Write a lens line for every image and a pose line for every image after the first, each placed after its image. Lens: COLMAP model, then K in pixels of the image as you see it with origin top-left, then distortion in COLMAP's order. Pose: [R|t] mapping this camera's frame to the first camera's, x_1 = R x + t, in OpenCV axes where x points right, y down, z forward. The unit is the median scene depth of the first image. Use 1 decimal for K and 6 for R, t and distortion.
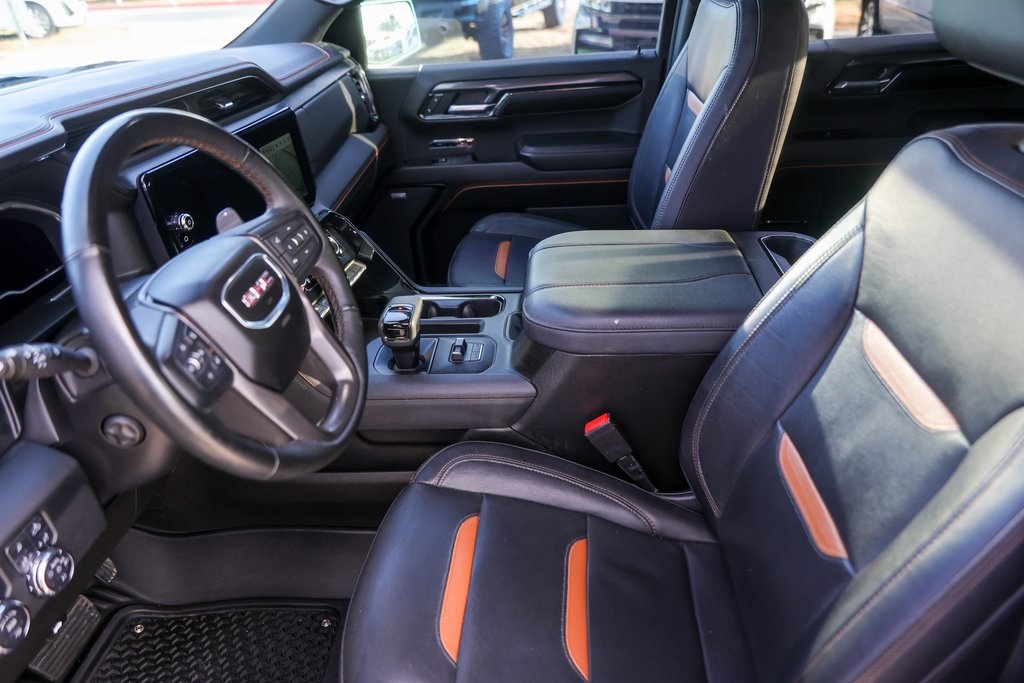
lens RADIAL K [[680.6, 0, 512.1], [0, 680.6, 340.6], [0, 0, 1]] dist [-0.026267, 0.015037]
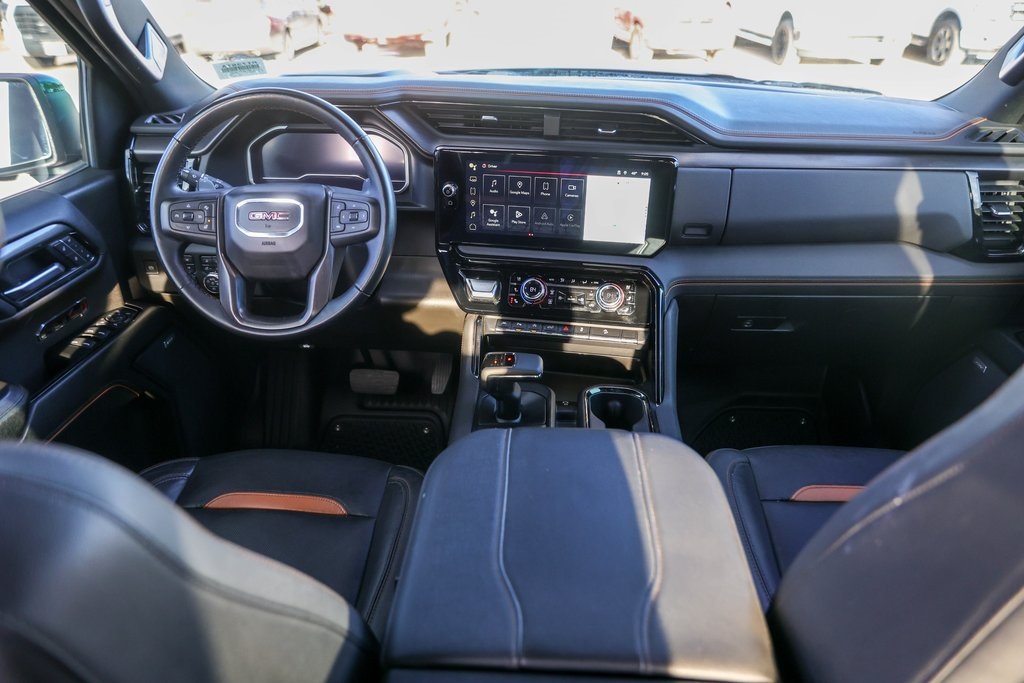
lens RADIAL K [[680.6, 0, 512.4], [0, 680.6, 341.0], [0, 0, 1]] dist [-0.026267, 0.015037]
pose [[-0.000464, 0.519126, -0.854697, 0.605674], [-0.508806, 0.735670, 0.447108, -0.461914], [0.860881, 0.435083, 0.263793, 0.670211]]
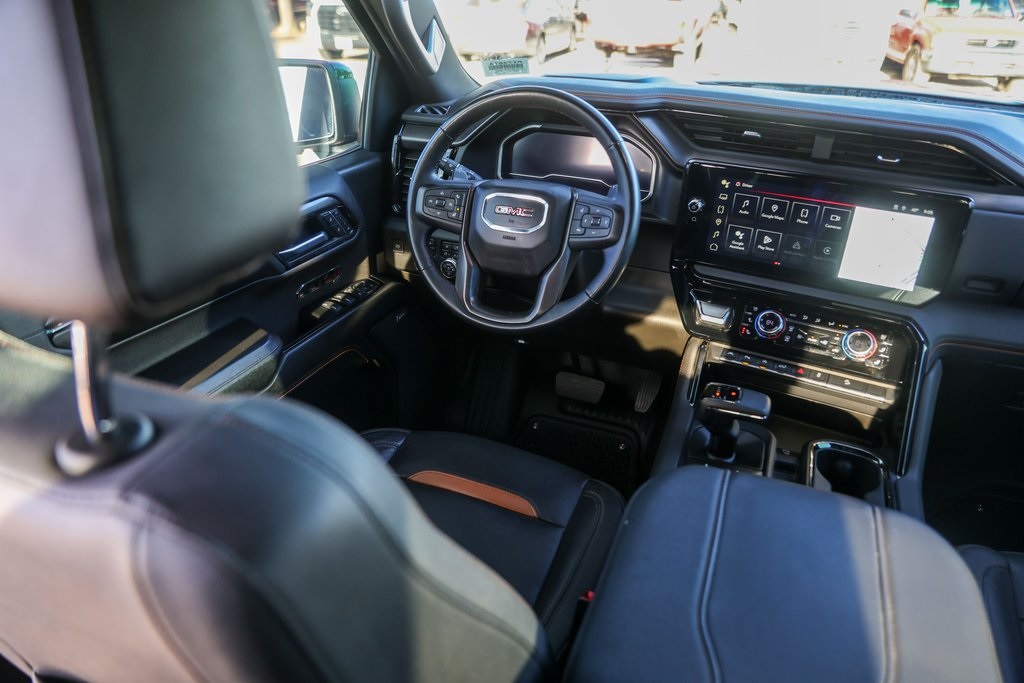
lens RADIAL K [[680.6, 0, 512.2], [0, 680.6, 342.3], [0, 0, 1]] dist [-0.026267, 0.015037]
pose [[-0.328382, 0.482577, -0.811963, 0.582065], [-0.477990, 0.656534, 0.583514, -0.436581], [0.814672, 0.579726, 0.015073, 0.645530]]
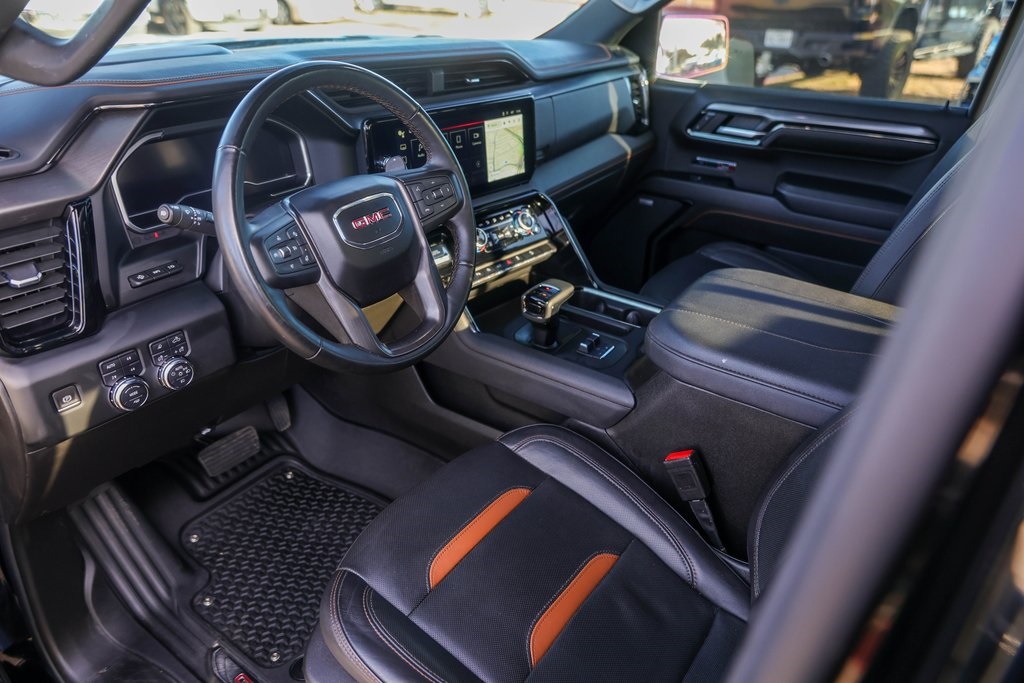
lens RADIAL K [[680.6, 0, 519.9], [0, 680.6, 346.1], [0, 0, 1]] dist [-0.026267, 0.015037]
pose [[0.855196, 0.315336, -0.411343, 0.253564], [-0.320651, 0.945413, 0.058112, -0.009608], [0.407214, 0.082200, 0.909626, 0.009019]]
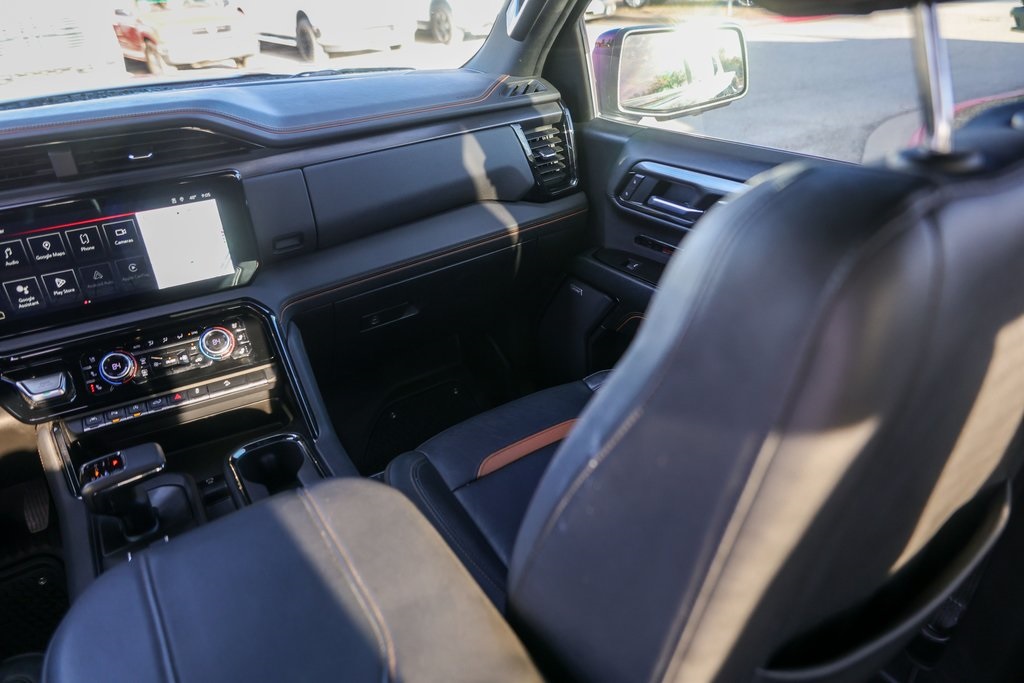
lens RADIAL K [[680.6, 0, 509.5], [0, 680.6, 341.5], [0, 0, 1]] dist [-0.026267, 0.015037]
pose [[0.586264, 0.408235, -0.699741, 0.525050], [-0.384658, 0.900449, 0.203052, -0.450337], [0.712974, 0.150119, 0.684932, 0.708457]]
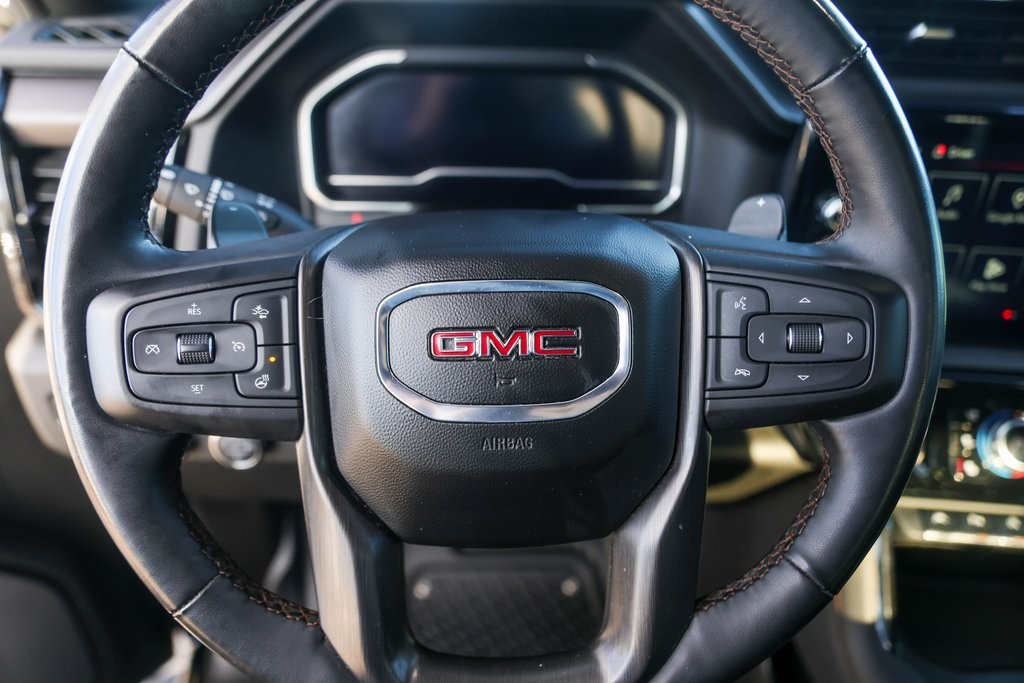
lens RADIAL K [[680.6, 0, 511.4], [0, 680.6, 345.3], [0, 0, 1]] dist [-0.026267, 0.015037]
pose [[0.088821, 0.548668, -0.831309, -0.004017], [-0.522637, 0.736158, 0.430027, -0.145091], [0.847916, 0.396277, 0.352140, 0.484136]]
